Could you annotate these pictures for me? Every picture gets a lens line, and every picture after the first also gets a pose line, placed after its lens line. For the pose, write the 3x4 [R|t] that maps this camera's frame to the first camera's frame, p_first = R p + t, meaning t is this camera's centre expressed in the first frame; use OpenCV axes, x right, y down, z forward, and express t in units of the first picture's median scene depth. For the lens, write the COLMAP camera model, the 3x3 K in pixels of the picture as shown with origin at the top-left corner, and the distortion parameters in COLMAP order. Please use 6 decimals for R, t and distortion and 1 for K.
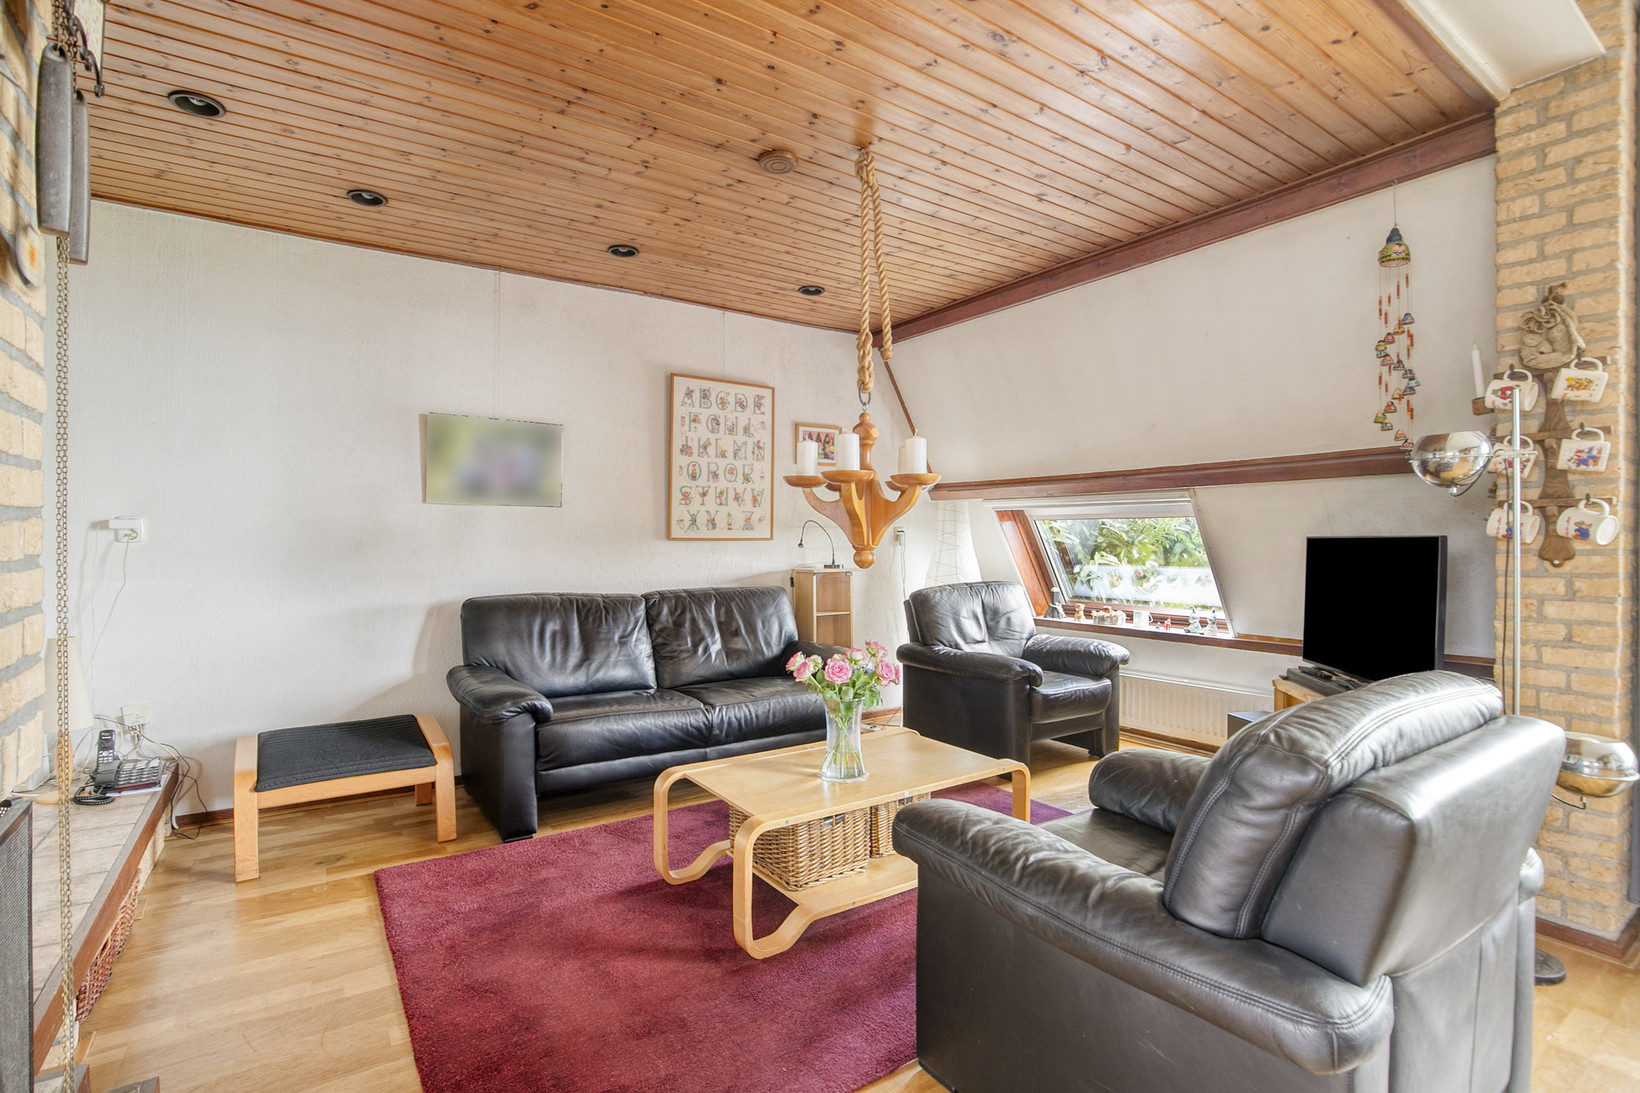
lens RADIAL K [[779.9, 0, 820.0], [0, 779.9, 546.5], [0, 0, 1]] dist [-0.017740, 0.000546]
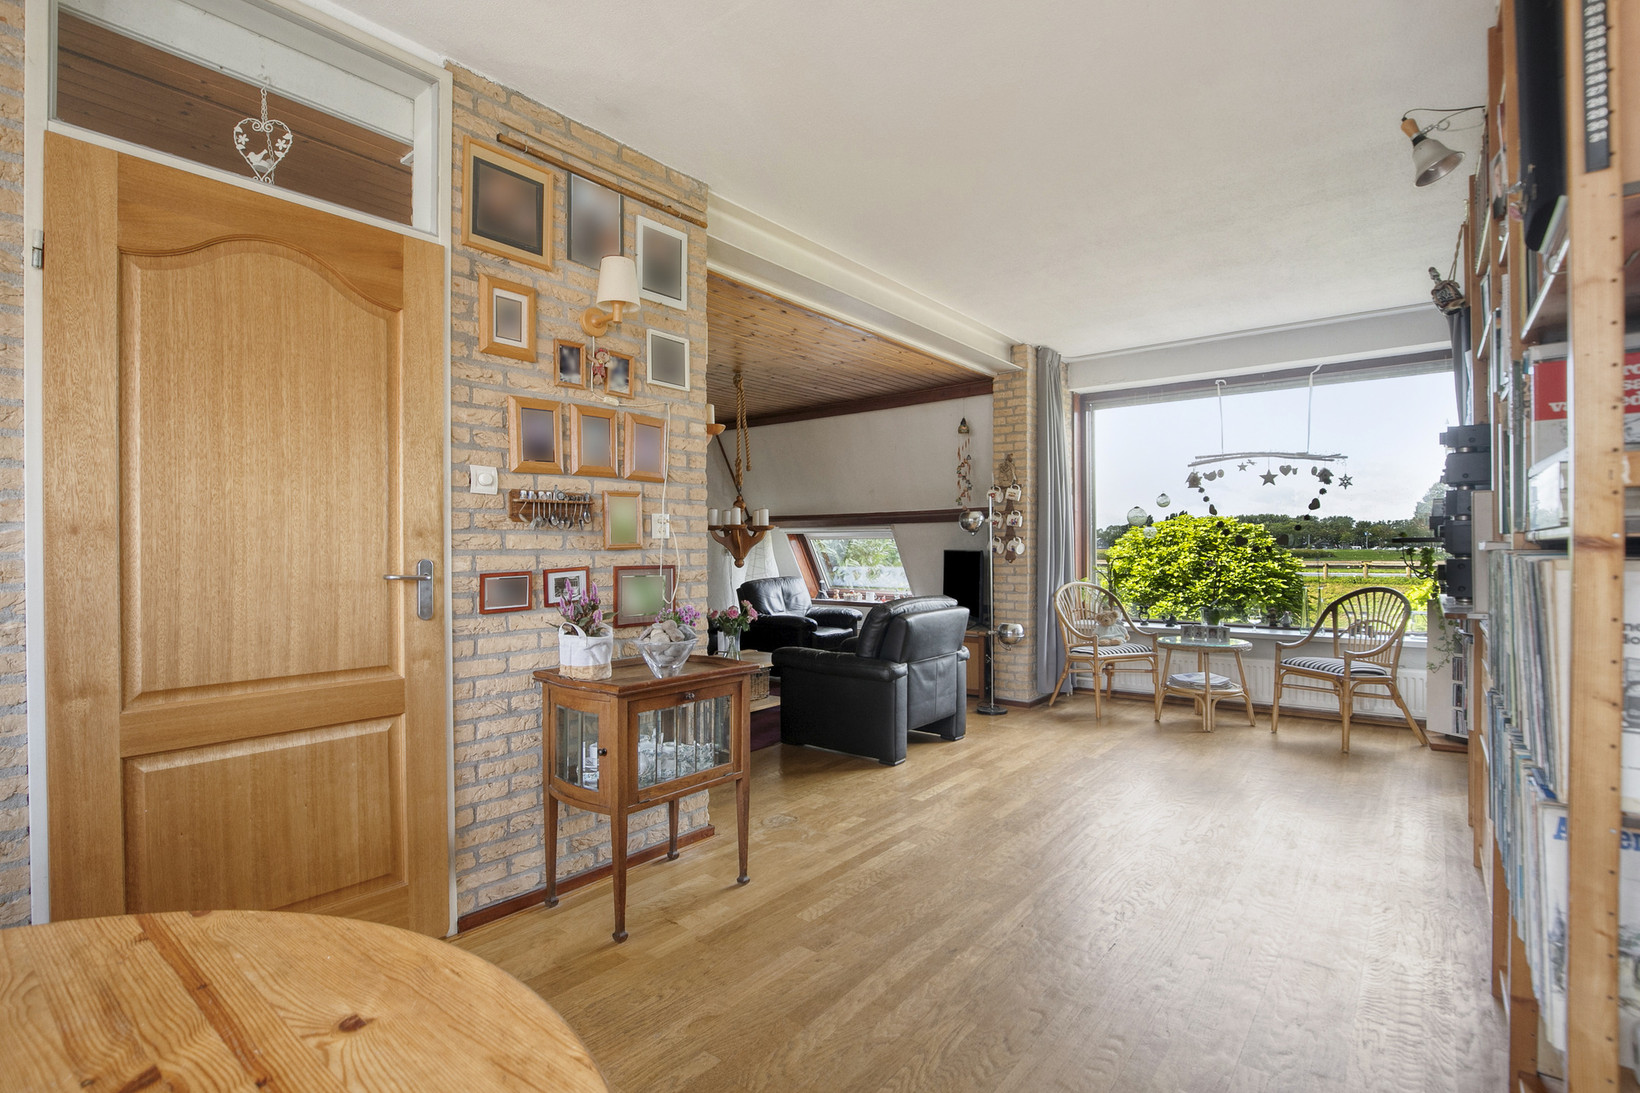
lens RADIAL K [[779.9, 0, 820.0], [0, 779.9, 546.5], [0, 0, 1]] dist [-0.017740, 0.000546]
pose [[0.956177, -0.005199, 0.292744, -0.242205], [0.008284, 0.999922, -0.009299, -0.004963], [-0.292673, 0.011316, 0.956146, -0.754220]]
